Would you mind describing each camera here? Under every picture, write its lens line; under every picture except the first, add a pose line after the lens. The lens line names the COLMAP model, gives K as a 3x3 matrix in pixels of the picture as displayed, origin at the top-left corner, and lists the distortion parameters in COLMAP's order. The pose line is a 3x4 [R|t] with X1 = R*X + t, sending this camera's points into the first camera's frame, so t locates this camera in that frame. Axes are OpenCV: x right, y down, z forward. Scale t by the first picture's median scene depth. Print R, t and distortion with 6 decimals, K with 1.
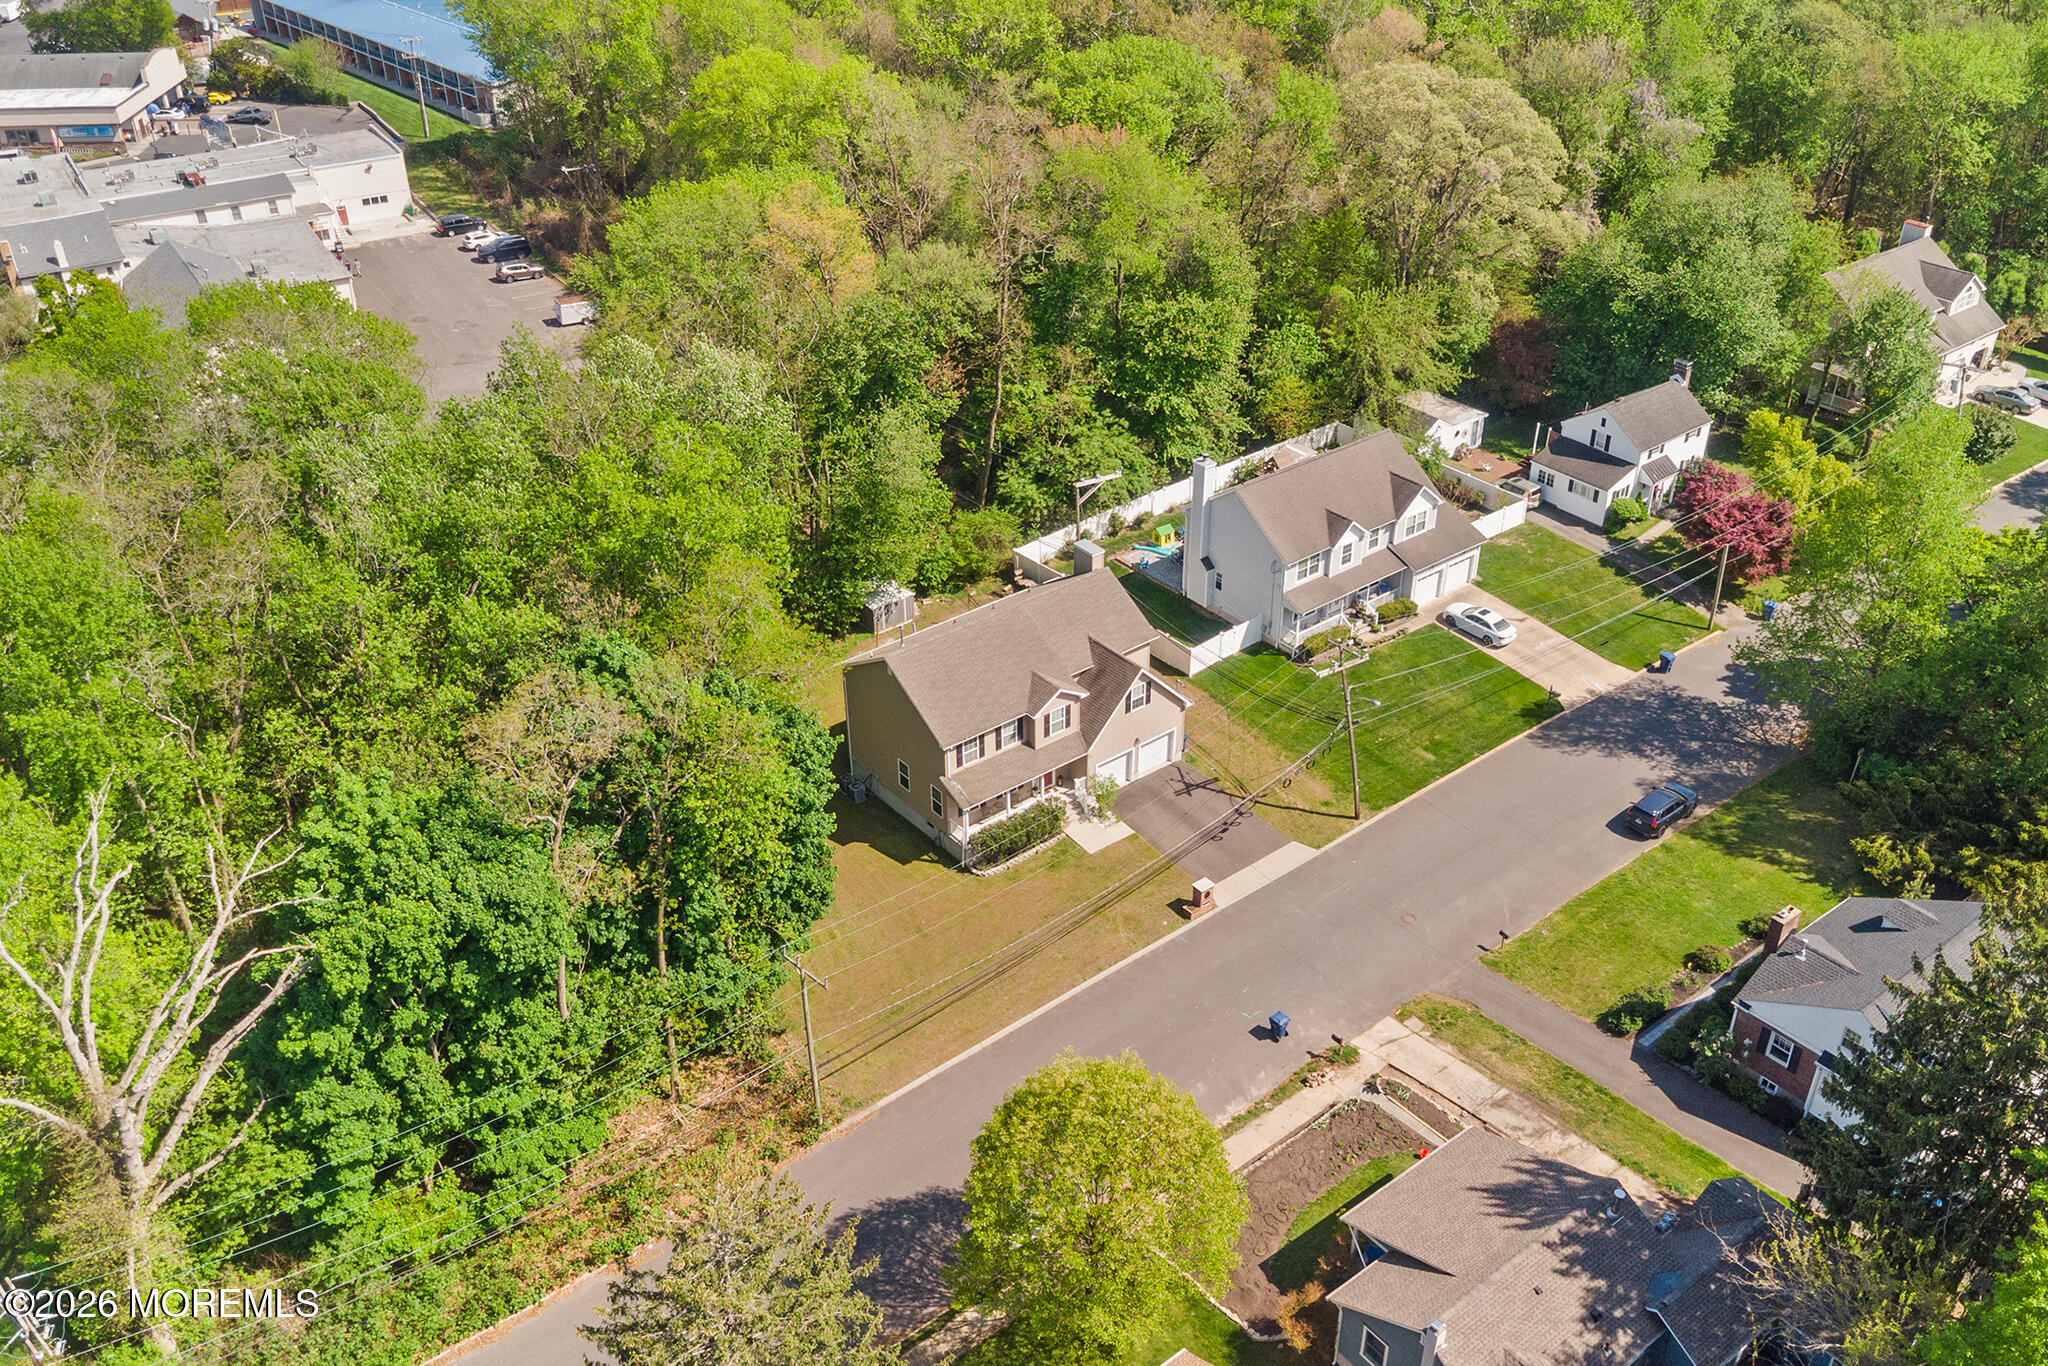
lens RADIAL K [[1789.5, 0, 946.7], [0, 1789.5, 618.7], [0, 0, 1]] dist [0.026864, -0.020263]
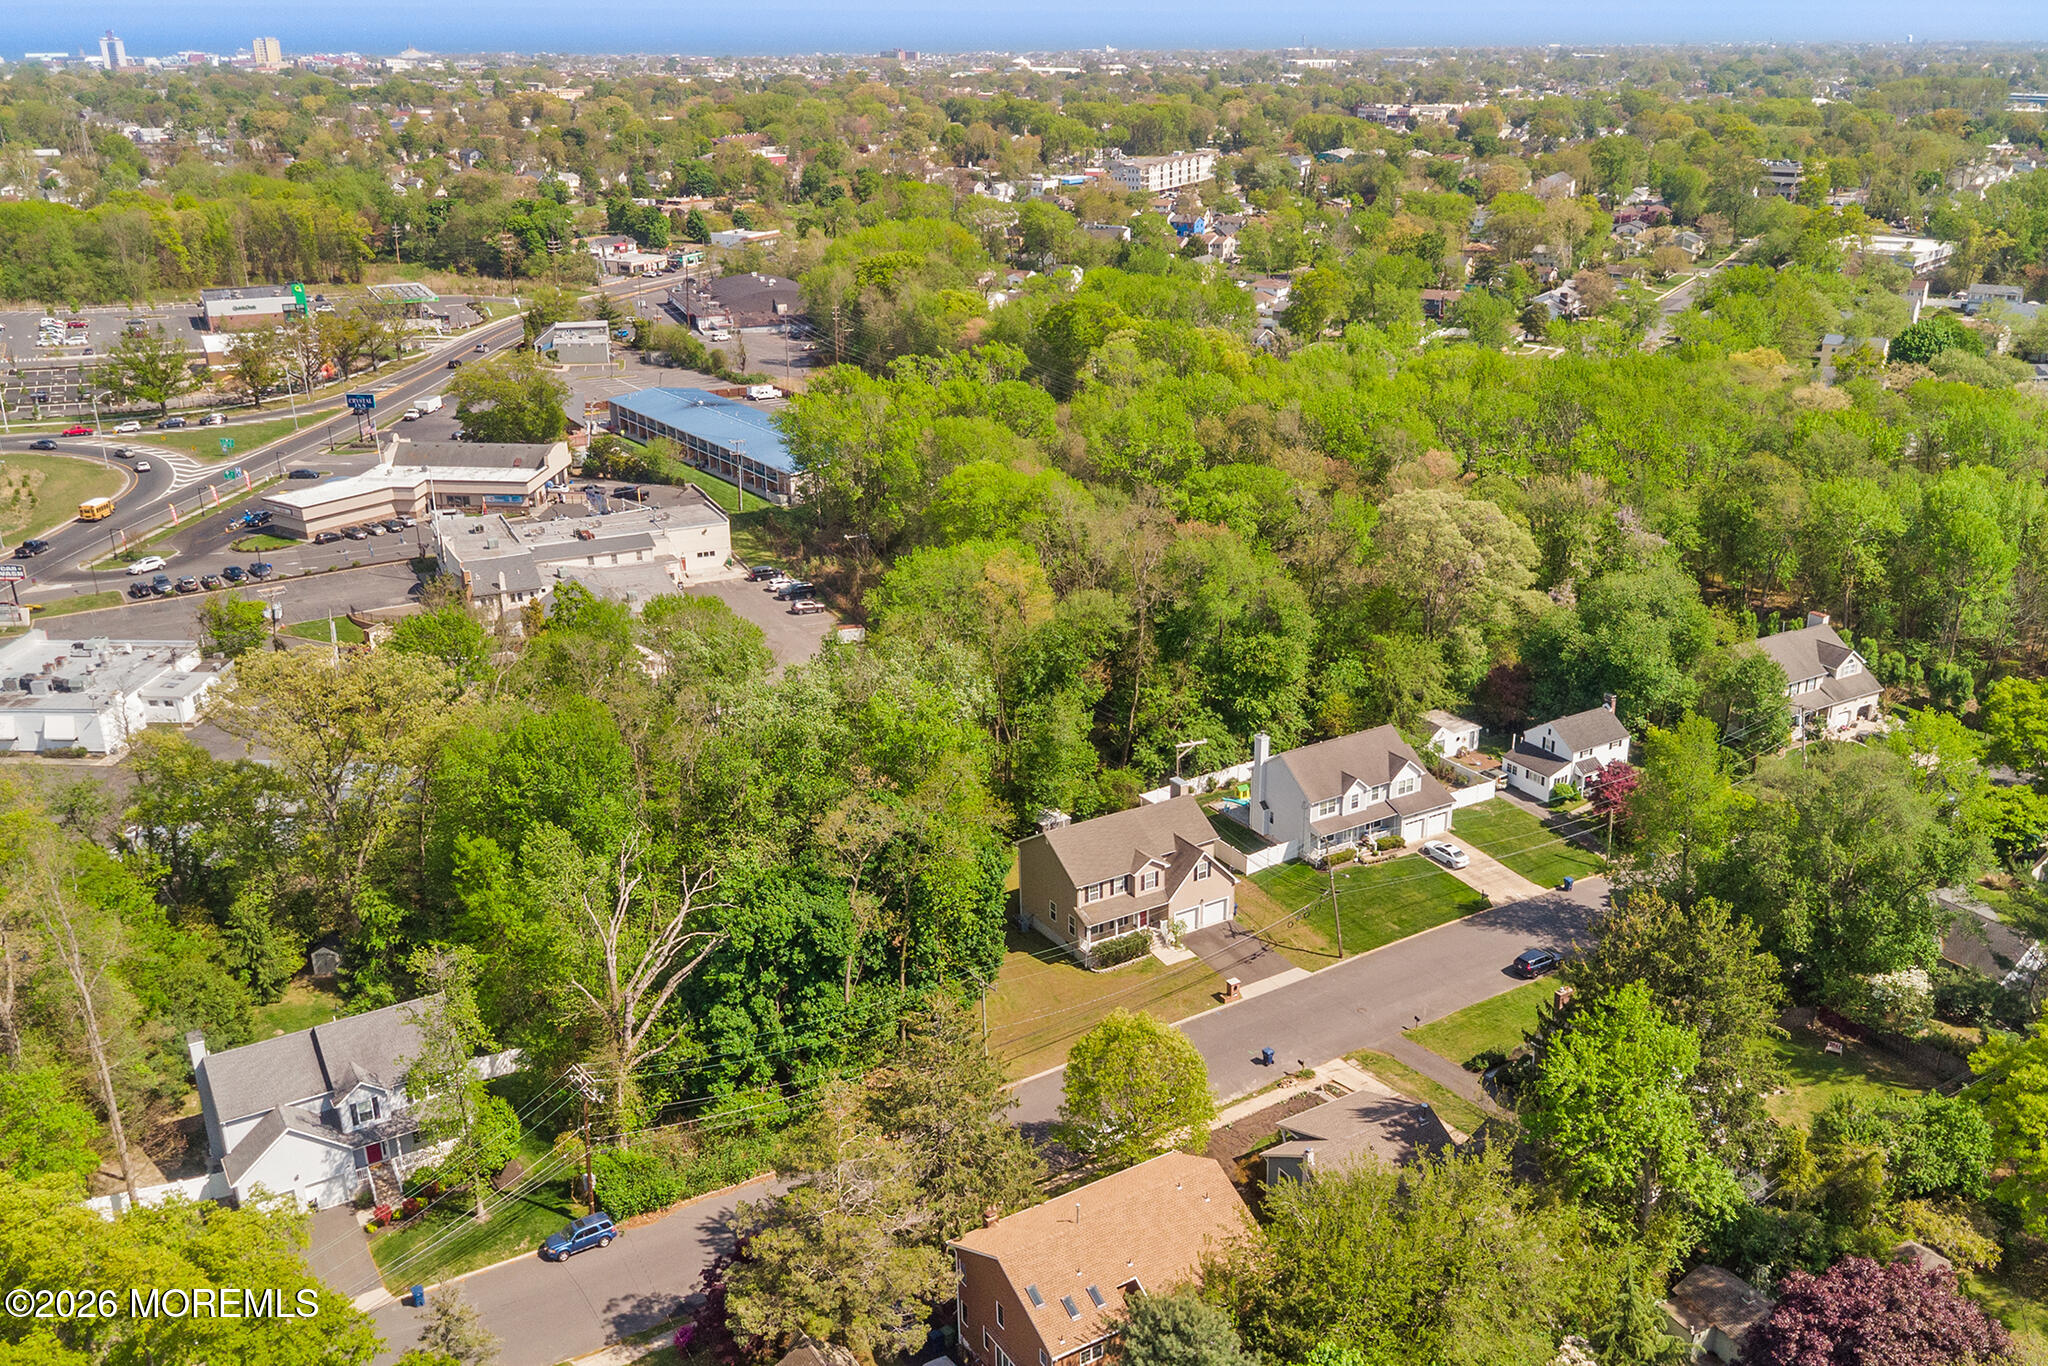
lens RADIAL K [[1789.5, 0, 969.2], [0, 1789.5, 615.8], [0, 0, 1]] dist [0.026864, -0.020263]
pose [[0.993455, 0.043535, -0.105601, 0.049863], [-0.064467, 0.976900, -0.203742, 0.133841], [0.094291, 0.209216, 0.973313, -0.513776]]
